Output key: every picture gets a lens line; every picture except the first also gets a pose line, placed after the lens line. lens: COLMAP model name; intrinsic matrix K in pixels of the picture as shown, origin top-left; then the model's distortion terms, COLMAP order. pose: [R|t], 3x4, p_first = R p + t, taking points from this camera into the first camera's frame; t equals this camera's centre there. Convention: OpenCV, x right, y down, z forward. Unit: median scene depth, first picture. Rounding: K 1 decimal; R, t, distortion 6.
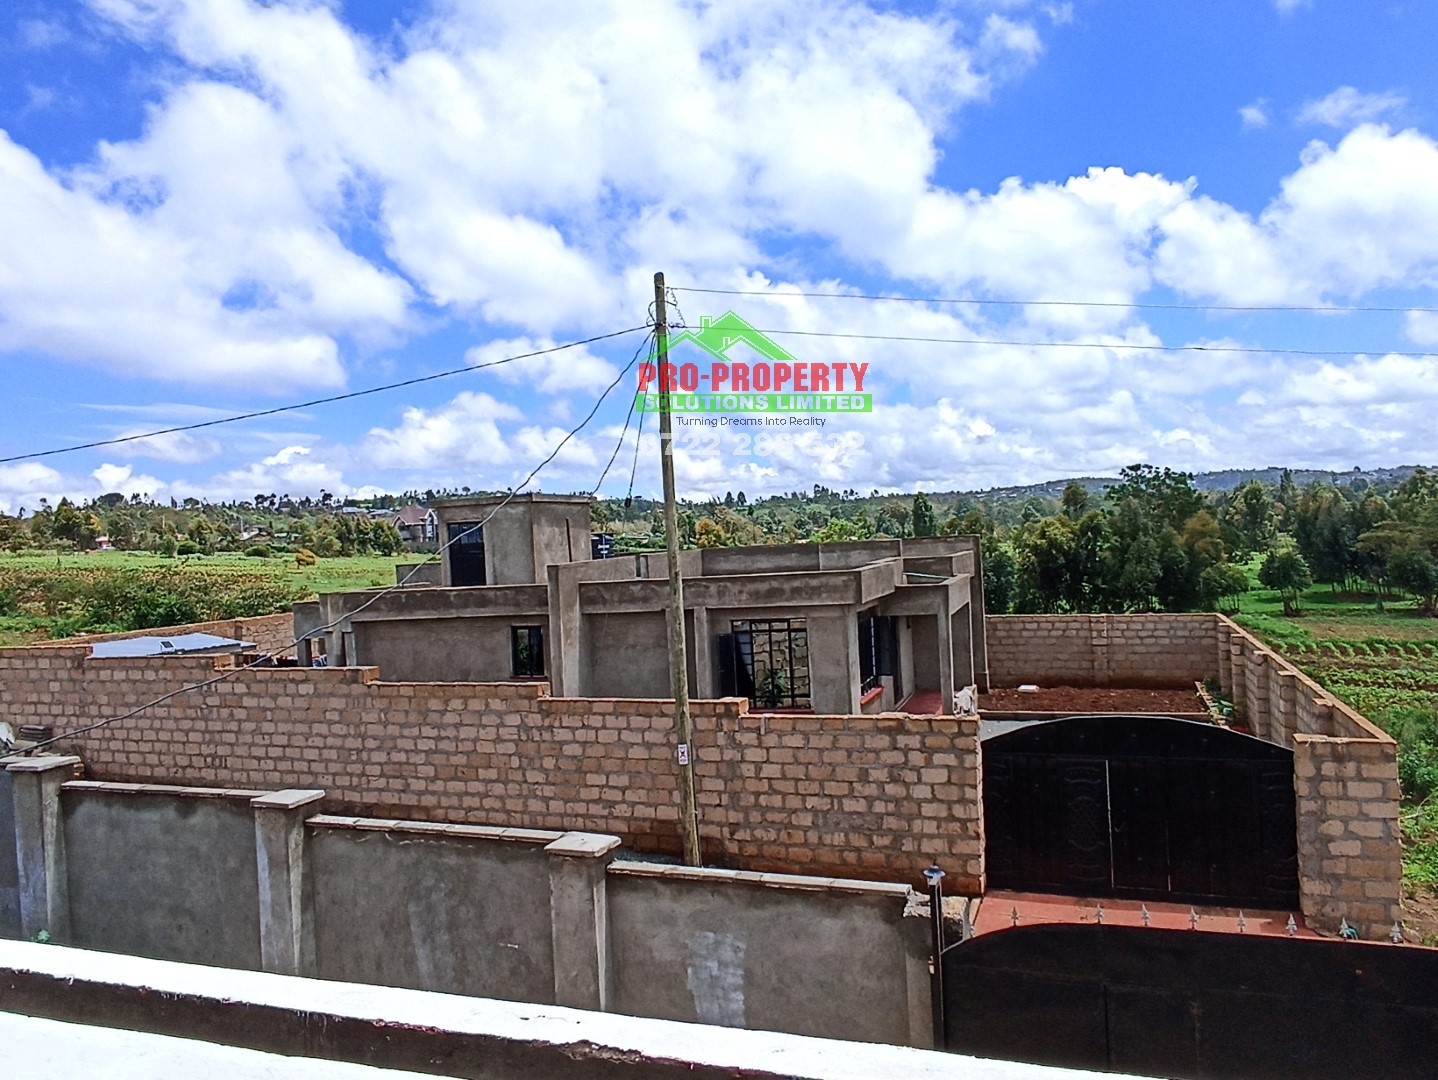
lens RADIAL K [[1050.7, 0, 718.5], [0, 1050.7, 540.9], [0, 0, 1]] dist [0.002505, -0.000582]
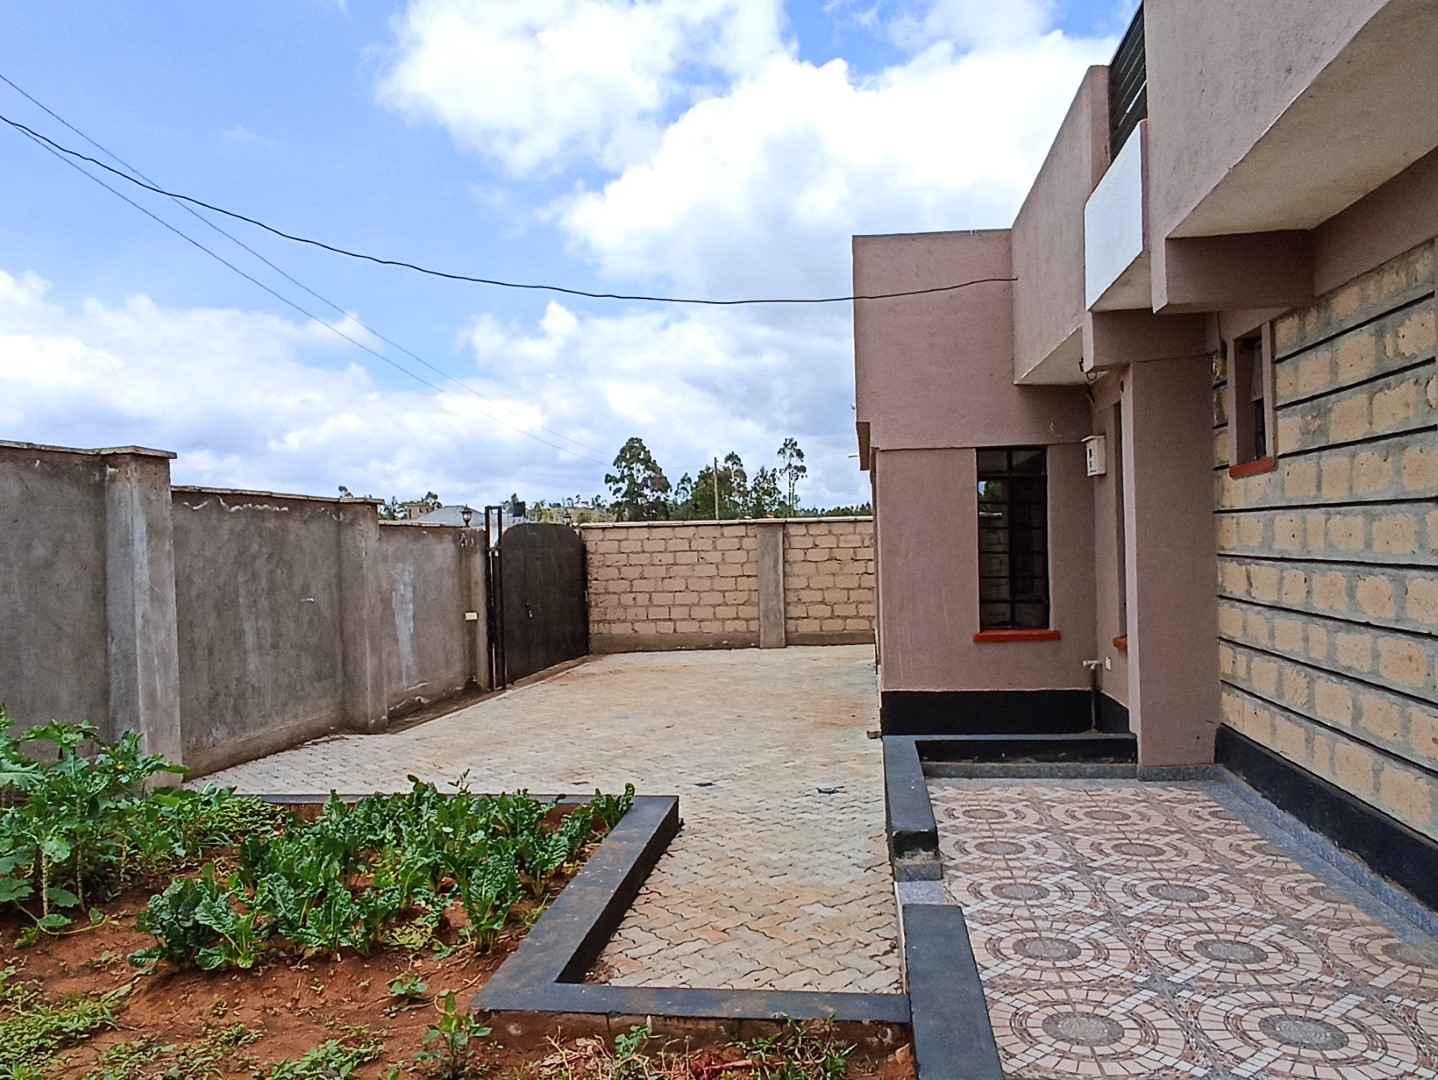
lens RADIAL K [[1050.7, 0, 719.9], [0, 1050.7, 541.9], [0, 0, 1]] dist [0.002505, -0.000582]
pose [[-0.202226, 0.050823, 0.978019, -1.303788], [0.043529, 0.998132, -0.042868, 0.380483], [-0.978371, 0.033904, -0.204061, 0.784864]]
